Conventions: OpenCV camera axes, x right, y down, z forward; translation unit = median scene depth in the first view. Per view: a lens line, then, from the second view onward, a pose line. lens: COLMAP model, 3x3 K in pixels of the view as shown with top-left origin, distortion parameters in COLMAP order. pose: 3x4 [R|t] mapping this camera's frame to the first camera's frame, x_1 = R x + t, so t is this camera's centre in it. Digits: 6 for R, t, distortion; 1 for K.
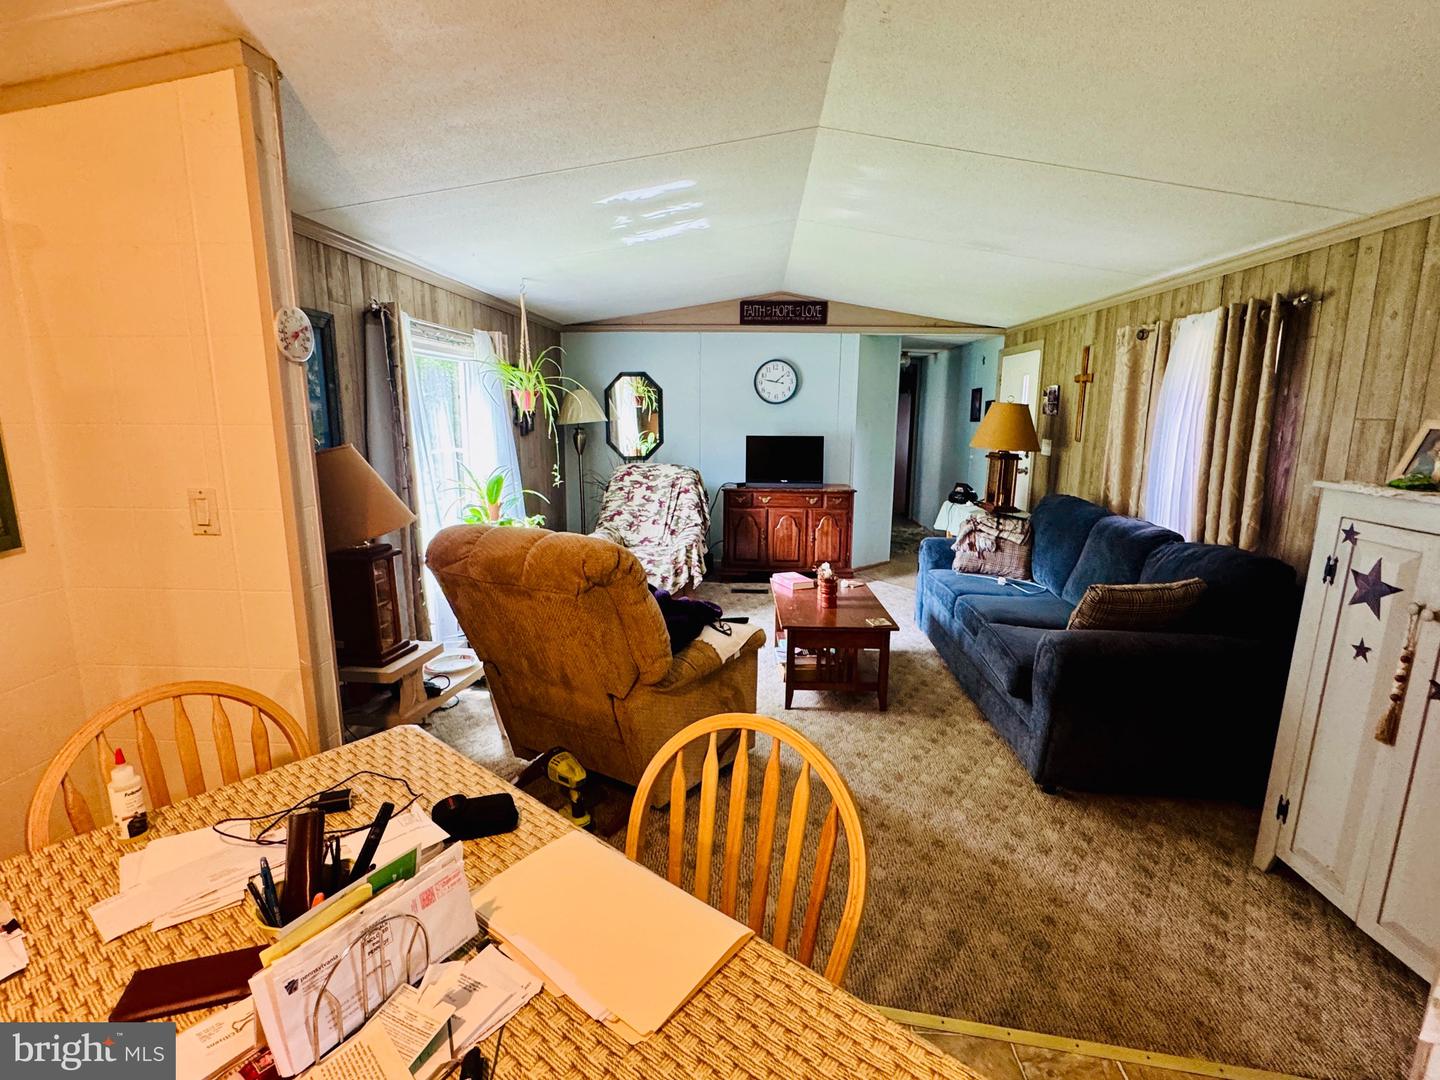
lens RADIAL K [[701.4, 0, 720.0], [0, 701.4, 540.0], [0, 0, 1]] dist [-0.003013, 0.000126]
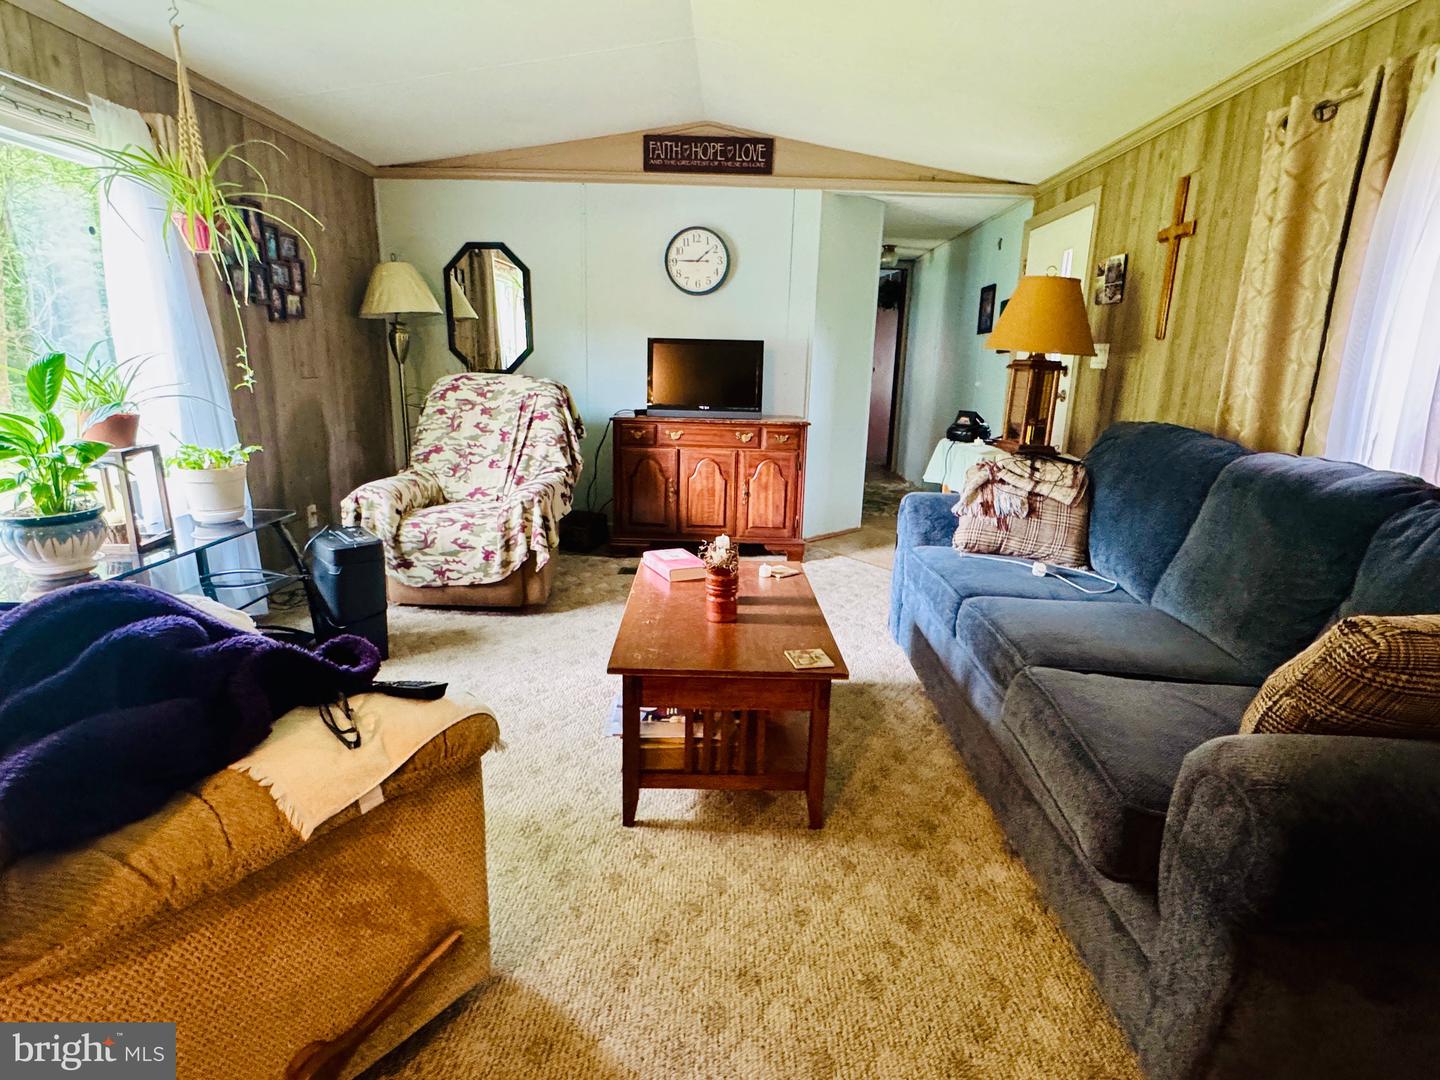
lens RADIAL K [[748.9, 0, 720.0], [0, 748.9, 540.0], [0, 0, 1]] dist [-0.002435, 0.000286]
pose [[0.999383, 0.011084, 0.033315, 0.102448], [-0.012895, 0.998423, 0.054644, 0.003908], [-0.032656, -0.055039, 0.997950, 0.337809]]
